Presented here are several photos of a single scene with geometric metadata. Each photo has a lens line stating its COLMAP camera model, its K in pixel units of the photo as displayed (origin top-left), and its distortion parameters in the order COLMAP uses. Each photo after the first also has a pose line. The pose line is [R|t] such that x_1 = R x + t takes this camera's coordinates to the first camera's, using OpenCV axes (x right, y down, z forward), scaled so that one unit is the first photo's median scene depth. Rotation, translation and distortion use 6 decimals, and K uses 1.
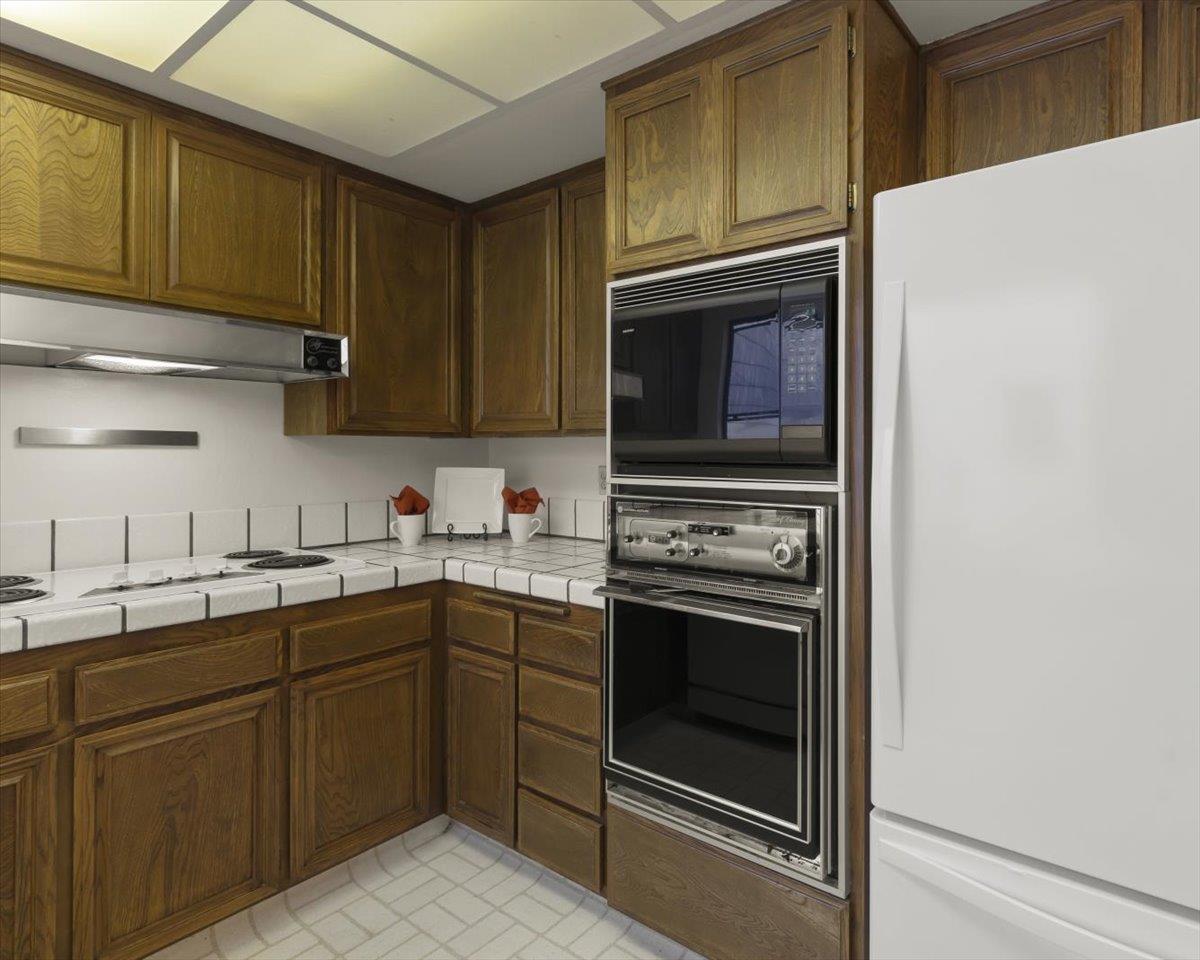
lens RADIAL K [[673.7, 0, 723.1], [0, 673.7, 454.2], [0, 0, 1]] dist [-0.006203, 0.001494]
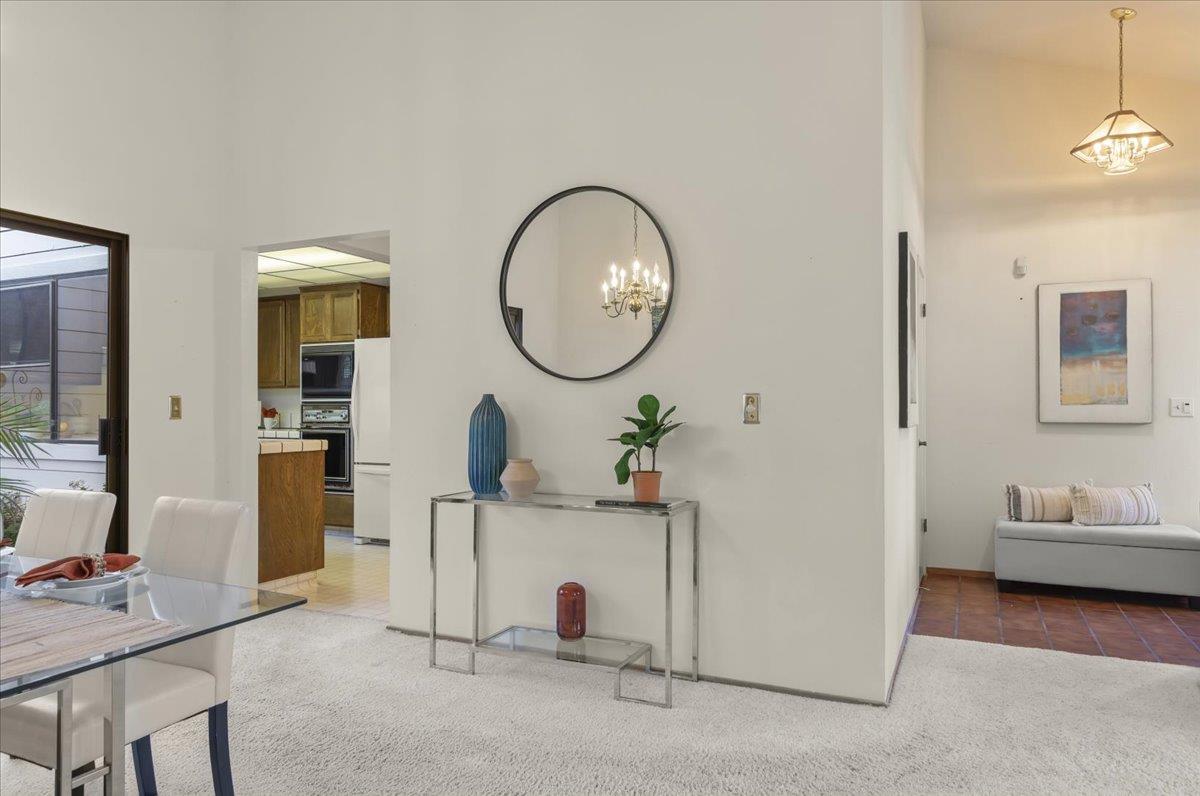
lens RADIAL K [[768.1, 0, 596.9], [0, 768.1, 400.4], [0, 0, 1]] dist [0.005575, 0.000967]
pose [[0.987047, 0.000011, 0.160429, 0.666850], [0.002366, 0.999890, -0.014621, 0.094311], [-0.160411, 0.014811, 0.986939, -3.004510]]
